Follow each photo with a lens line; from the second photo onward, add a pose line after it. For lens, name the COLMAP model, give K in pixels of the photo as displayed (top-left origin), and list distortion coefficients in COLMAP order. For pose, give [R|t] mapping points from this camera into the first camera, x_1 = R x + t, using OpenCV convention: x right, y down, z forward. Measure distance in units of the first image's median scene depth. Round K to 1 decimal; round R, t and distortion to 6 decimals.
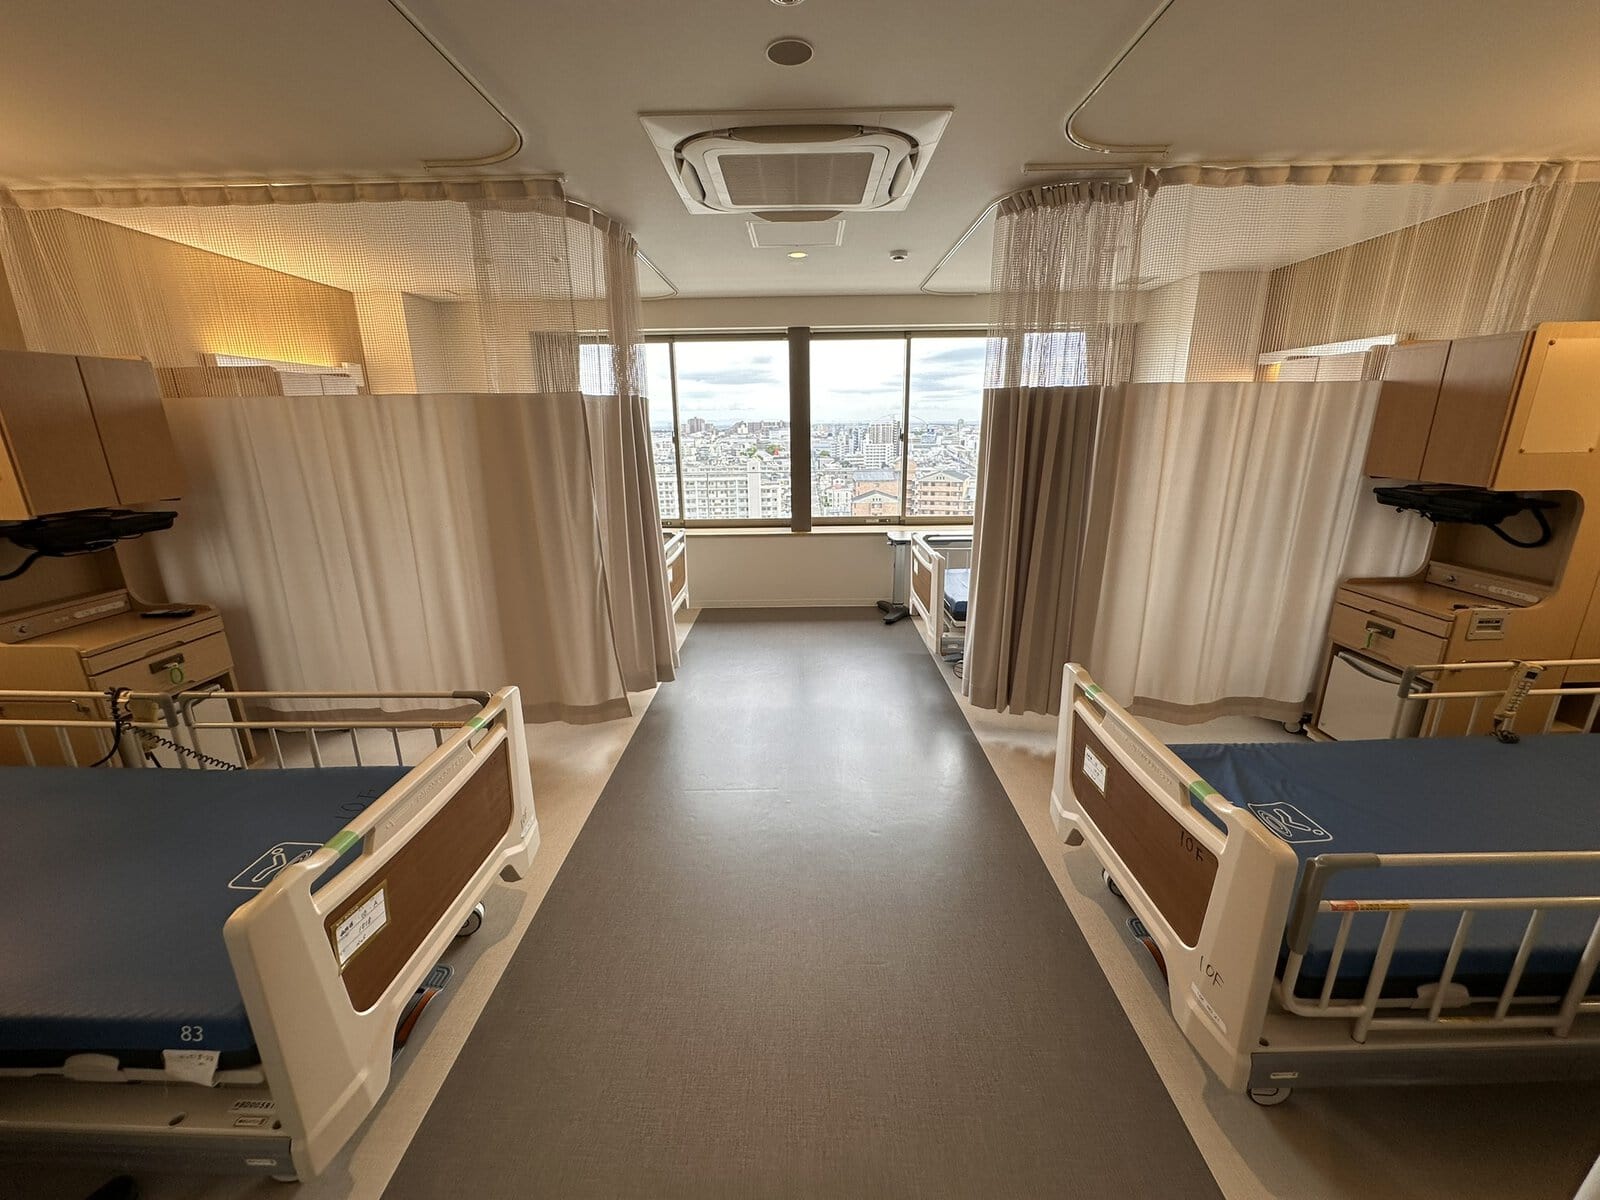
lens RADIAL K [[639.6, 0, 803.5], [0, 639.6, 601.0], [0, 0, 1]] dist [0.000662, -0.000636]
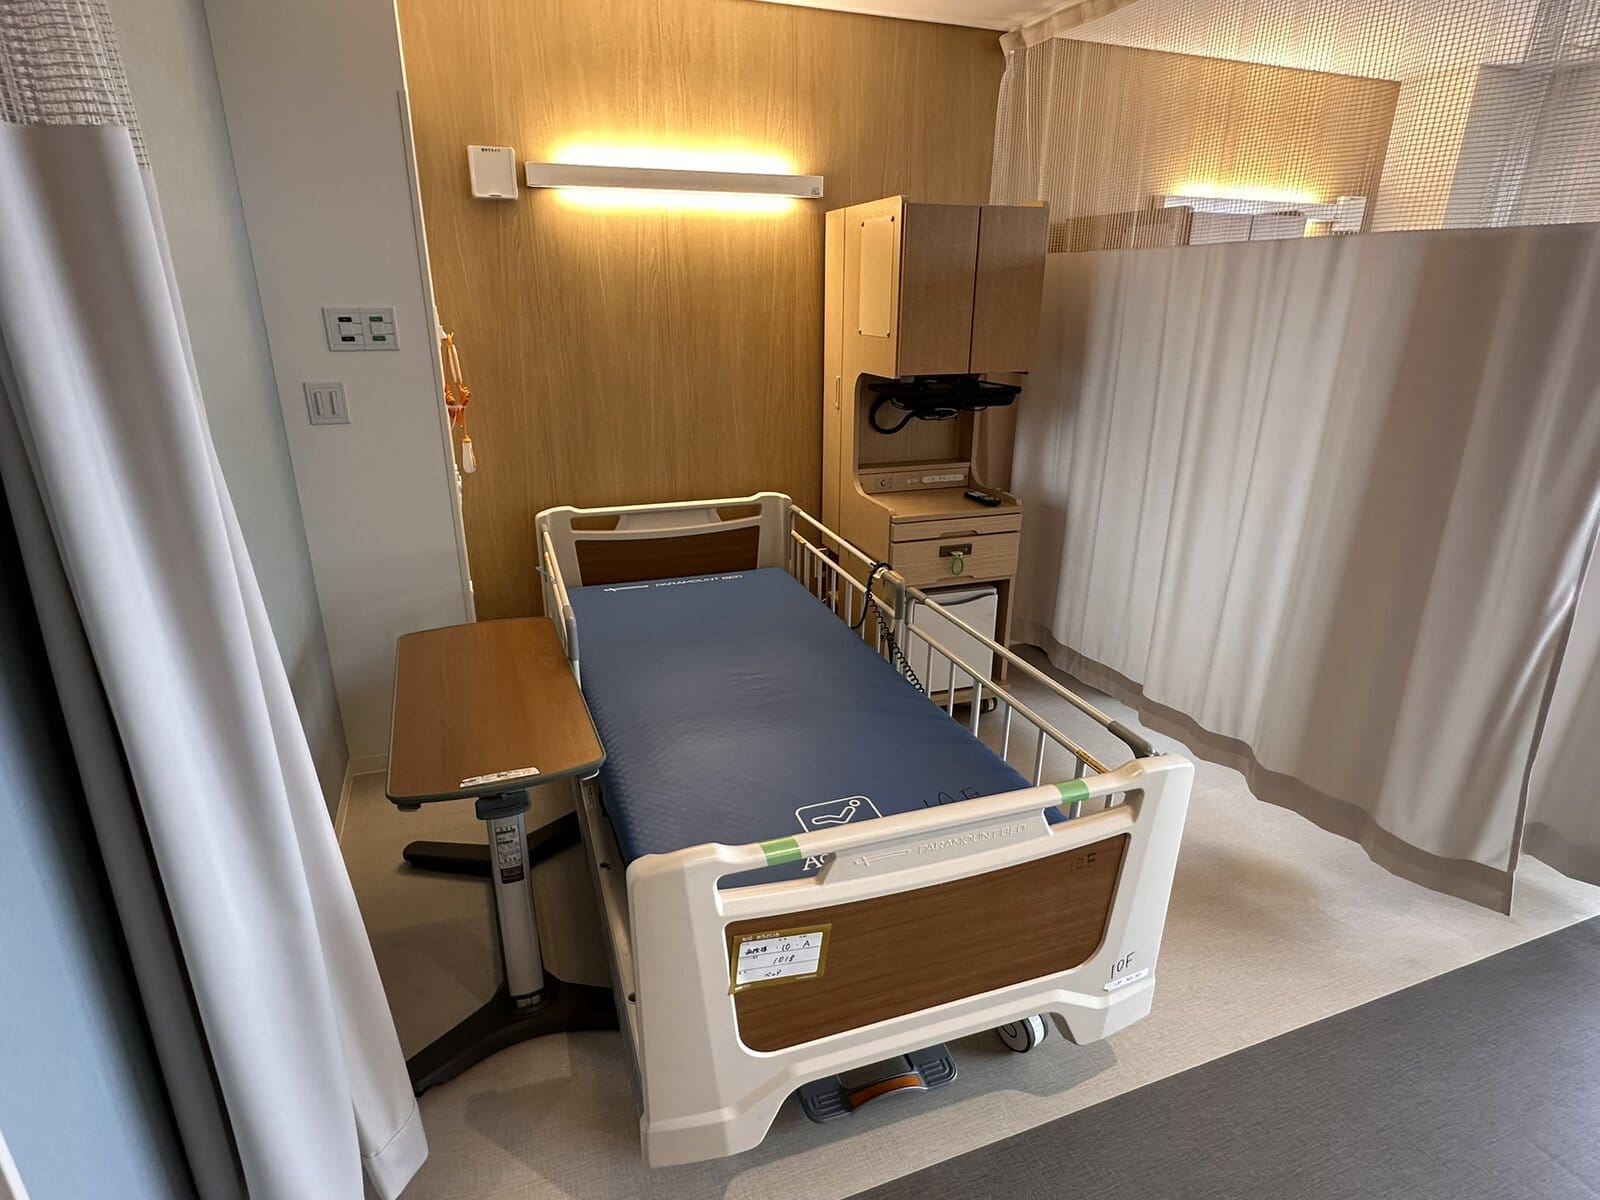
lens RADIAL K [[868.4, 0, 805.5], [0, 868.4, 608.7], [0, 0, 1]] dist [-0.007919, 0.001370]
pose [[0.354775, 0.331256, -0.874302, 0.044498], [-0.259263, 0.933314, 0.248411, -0.077096], [0.898286, 0.138544, 0.416999, 0.295079]]
